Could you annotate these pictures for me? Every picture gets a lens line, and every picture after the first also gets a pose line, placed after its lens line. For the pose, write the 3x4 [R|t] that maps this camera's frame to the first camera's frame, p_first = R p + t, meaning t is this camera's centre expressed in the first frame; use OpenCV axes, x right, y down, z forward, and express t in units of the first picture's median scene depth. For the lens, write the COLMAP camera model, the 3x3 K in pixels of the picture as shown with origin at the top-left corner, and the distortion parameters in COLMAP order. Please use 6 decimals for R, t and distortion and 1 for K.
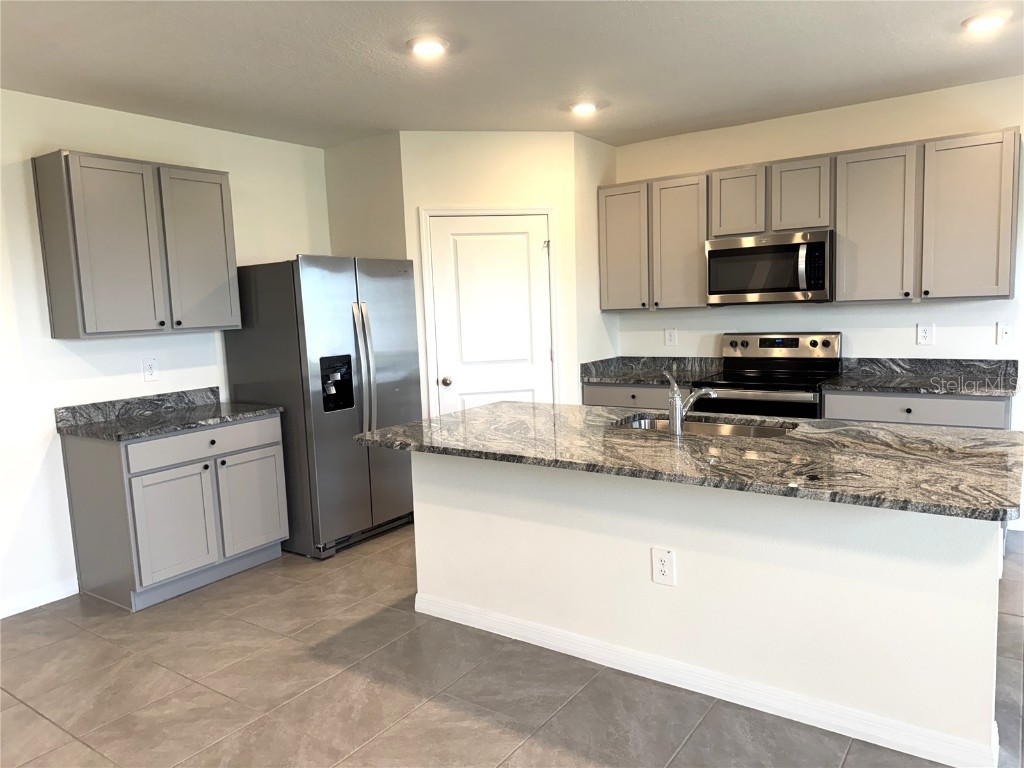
lens RADIAL K [[719.2, 0, 512.0], [0, 719.2, 384.0], [0, 0, 1]] dist [0.115264, -0.150856]
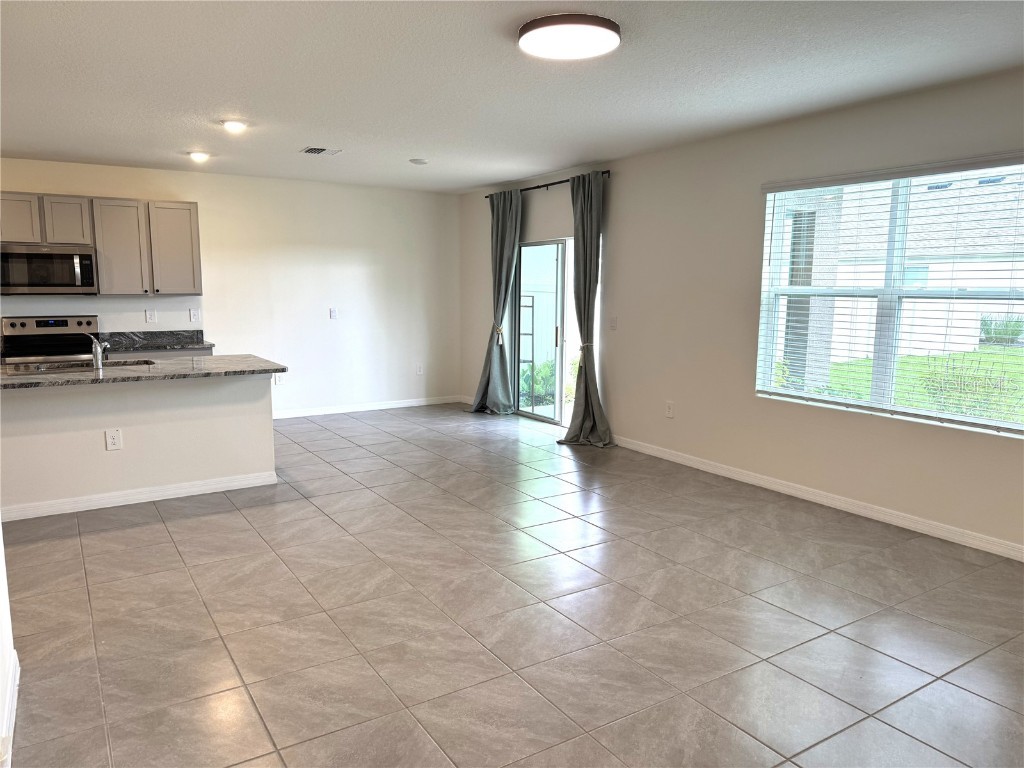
lens RADIAL K [[719.2, 0, 512.0], [0, 719.2, 384.0], [0, 0, 1]] dist [0.115264, -0.150856]
pose [[0.380126, -0.085083, 0.921013, -0.655833], [0.088419, 0.994542, 0.055383, 0.063519], [-0.920699, 0.060383, 0.385575, -0.365468]]
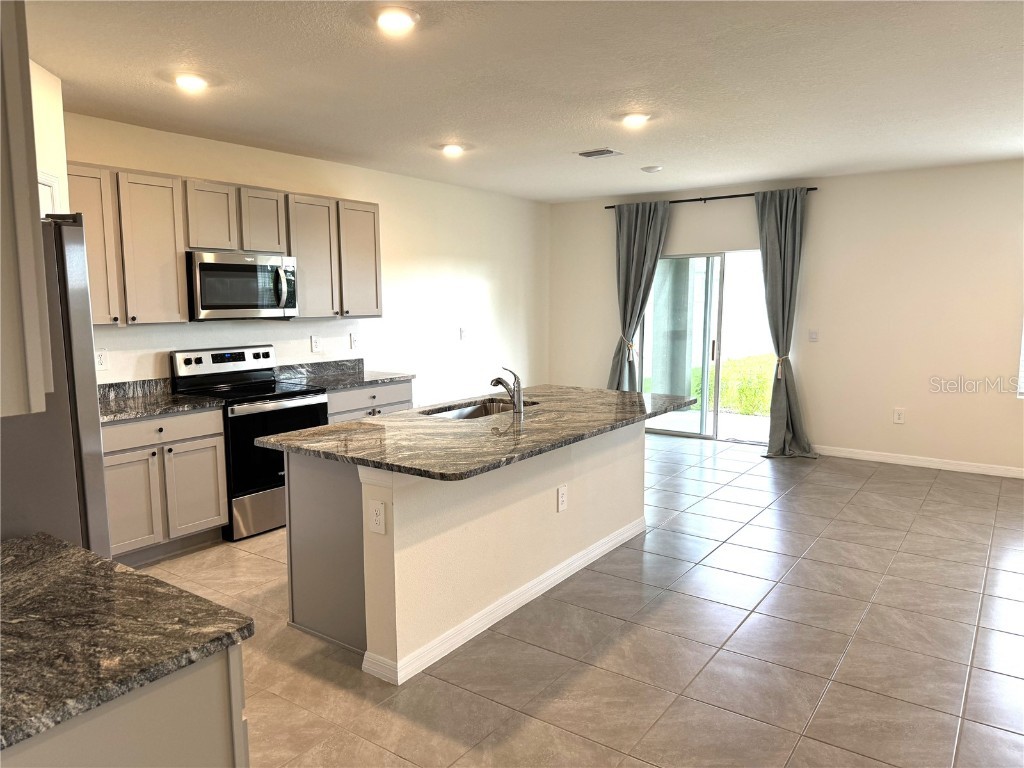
lens RADIAL K [[719.2, 0, 512.0], [0, 719.2, 384.0], [0, 0, 1]] dist [0.115264, -0.150856]
pose [[-0.000957, -0.082822, 0.996564, -0.741735], [0.117036, 0.989706, 0.082365, -0.063275], [-0.993127, 0.116712, 0.008746, 0.657918]]
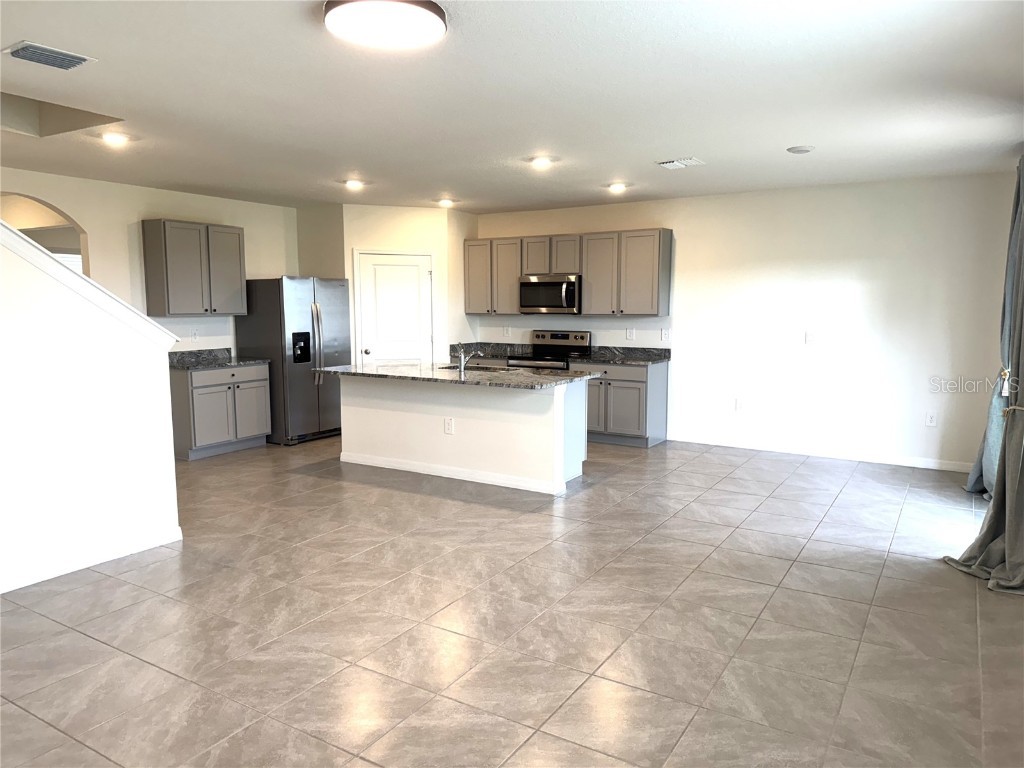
lens RADIAL K [[719.2, 0, 512.0], [0, 719.2, 384.0], [0, 0, 1]] dist [0.115264, -0.150856]
pose [[0.997351, 0.034294, 0.064141, 0.159051], [-0.034237, 0.999412, -0.001993, 0.071688], [-0.064171, -0.000209, 0.997939, -0.791788]]
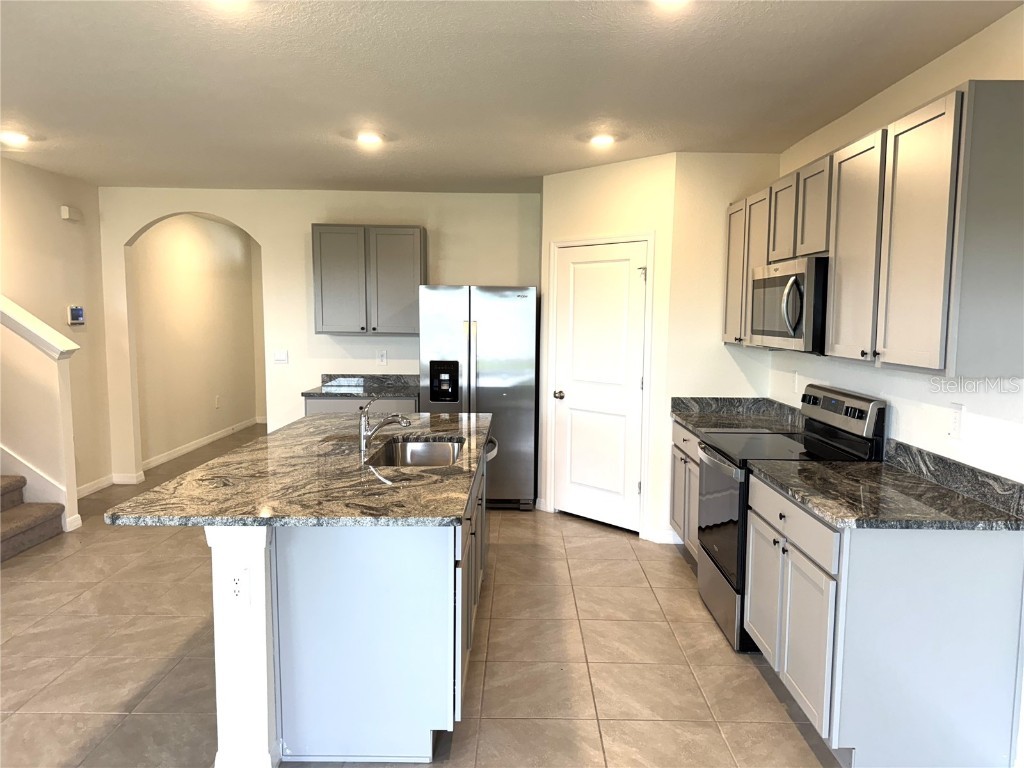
lens RADIAL K [[719.2, 0, 512.0], [0, 719.2, 384.0], [0, 0, 1]] dist [0.115264, -0.150856]
pose [[0.563668, 0.126476, -0.816261, 0.874283], [-0.122836, 0.990055, 0.068581, -0.099320], [0.816817, 0.061609, 0.573598, 0.343478]]
